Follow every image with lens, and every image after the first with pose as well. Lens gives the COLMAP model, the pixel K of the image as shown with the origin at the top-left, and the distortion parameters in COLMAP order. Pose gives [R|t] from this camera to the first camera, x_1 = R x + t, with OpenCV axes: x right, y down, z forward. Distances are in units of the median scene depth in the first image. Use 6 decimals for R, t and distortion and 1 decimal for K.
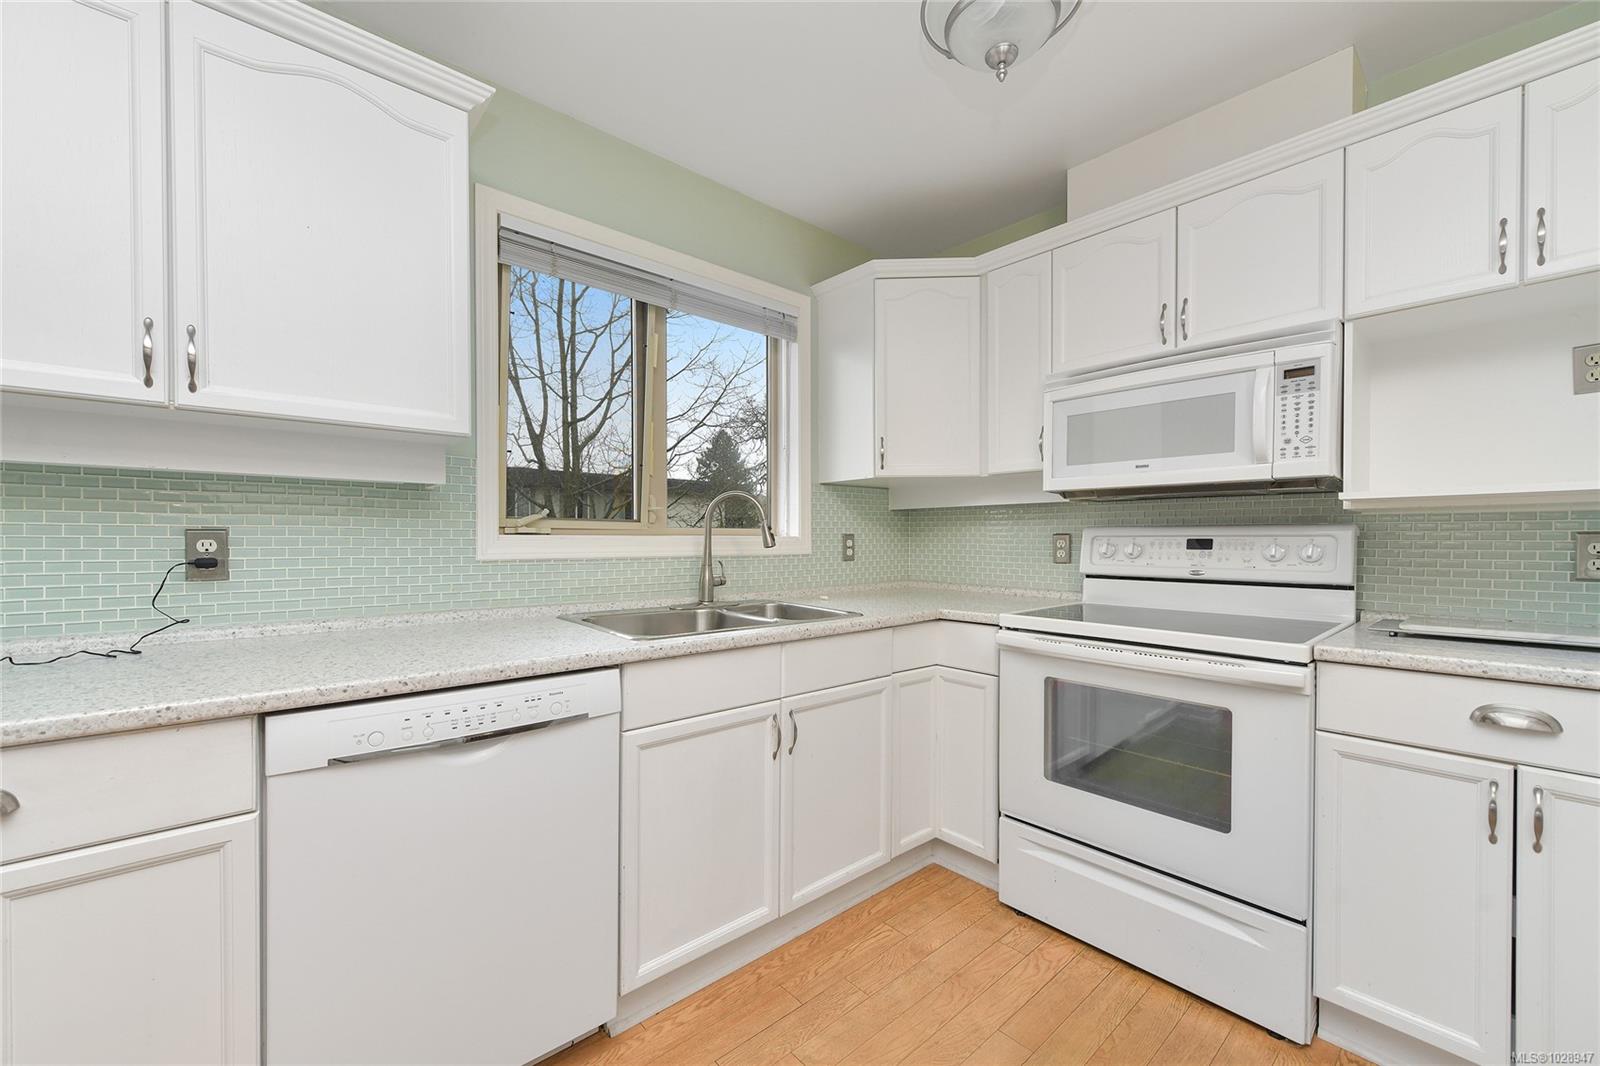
lens RADIAL K [[642.4, 0, 774.1], [0, 642.4, 542.2], [0, 0, 1]] dist [0.000770, -0.000625]
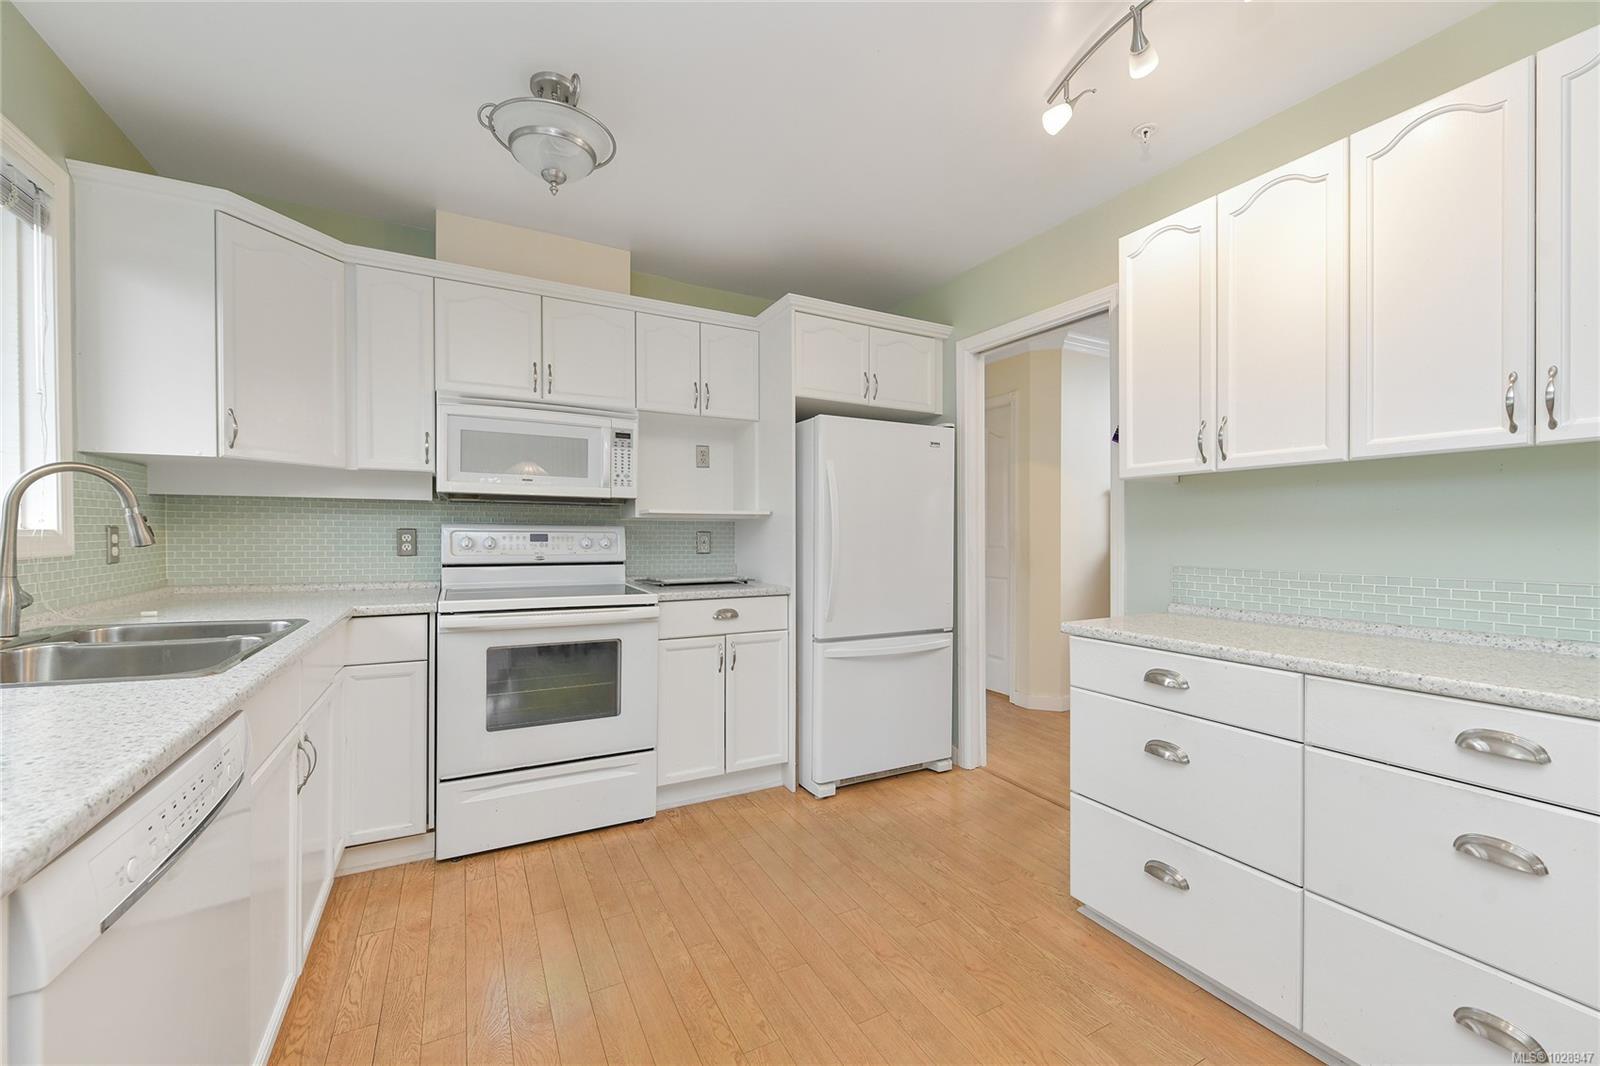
lens RADIAL K [[643.3, 0, 804.3], [0, 643.3, 526.7], [0, 0, 1]] dist [-0.001726, -0.000215]
pose [[0.219428, 0.009410, 0.975583, -0.635684], [-0.000300, 0.999954, -0.009577, -0.008324], [-0.975629, 0.001809, 0.219420, 0.145784]]
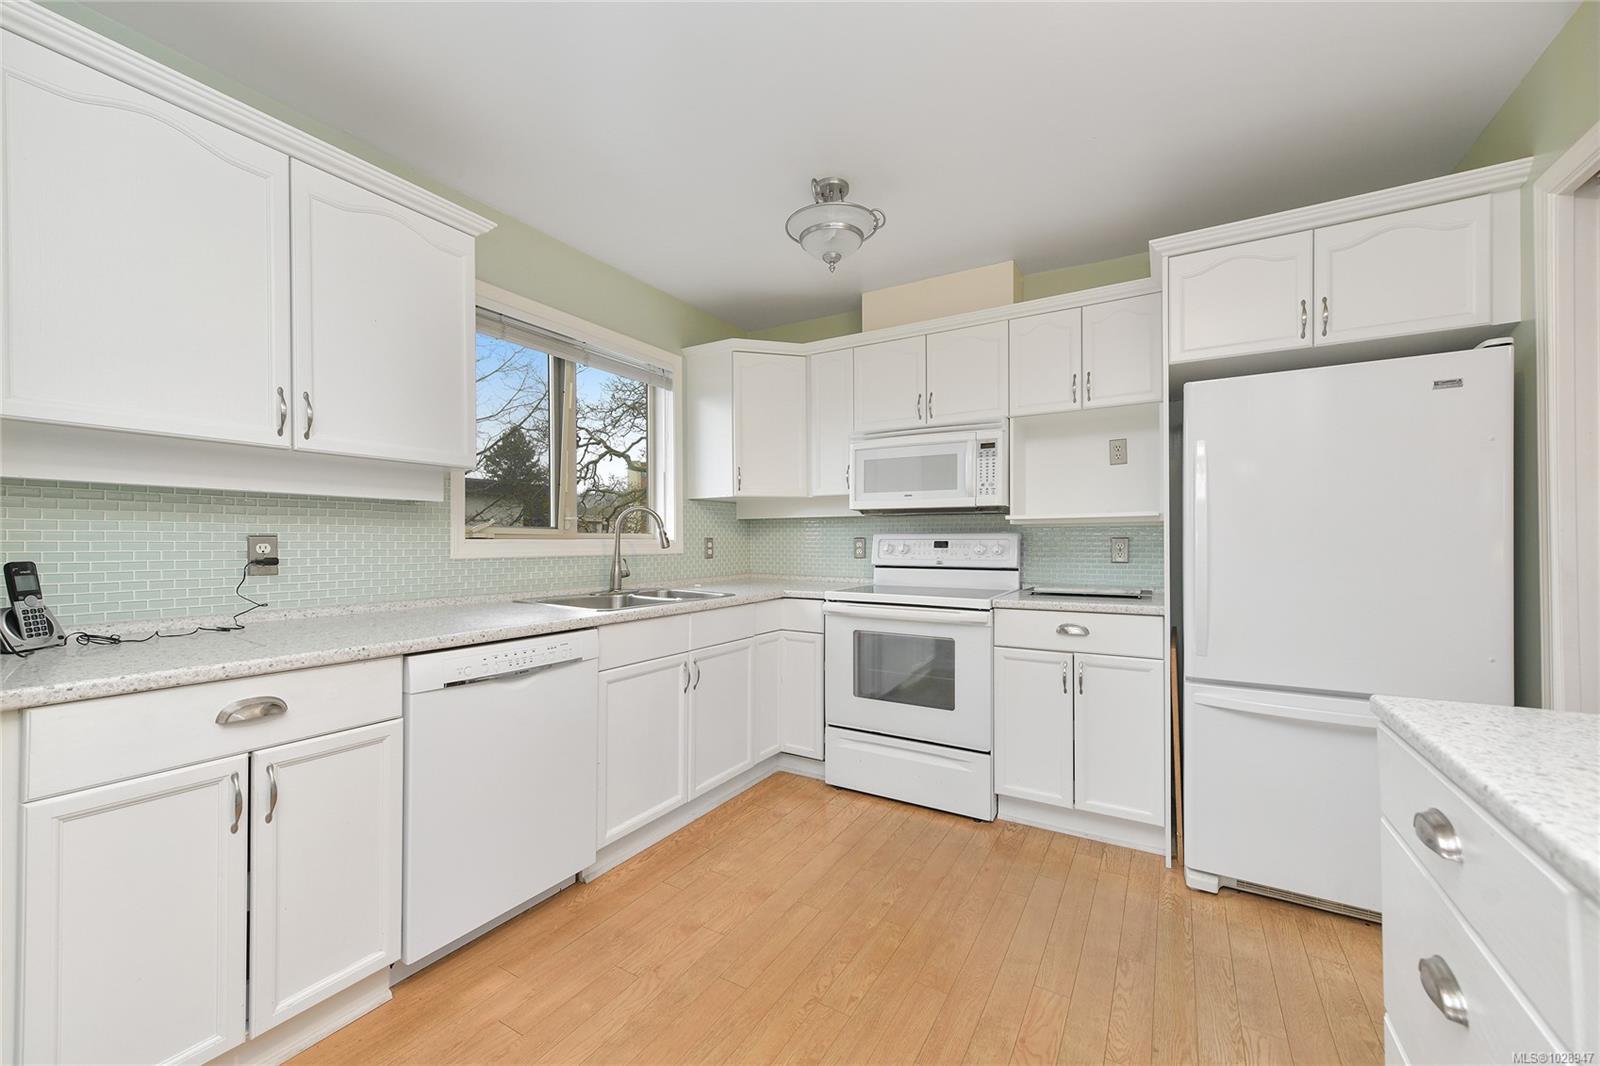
lens RADIAL K [[627.6, 0, 764.1], [0, 627.6, 531.4], [0, 0, 1]] dist [0.000424, -0.000004]
pose [[0.958363, 0.002523, 0.285542, -0.218847], [0.003389, 0.999790, -0.020210, 0.000296], [-0.285533, 0.020336, 0.958153, -0.396769]]
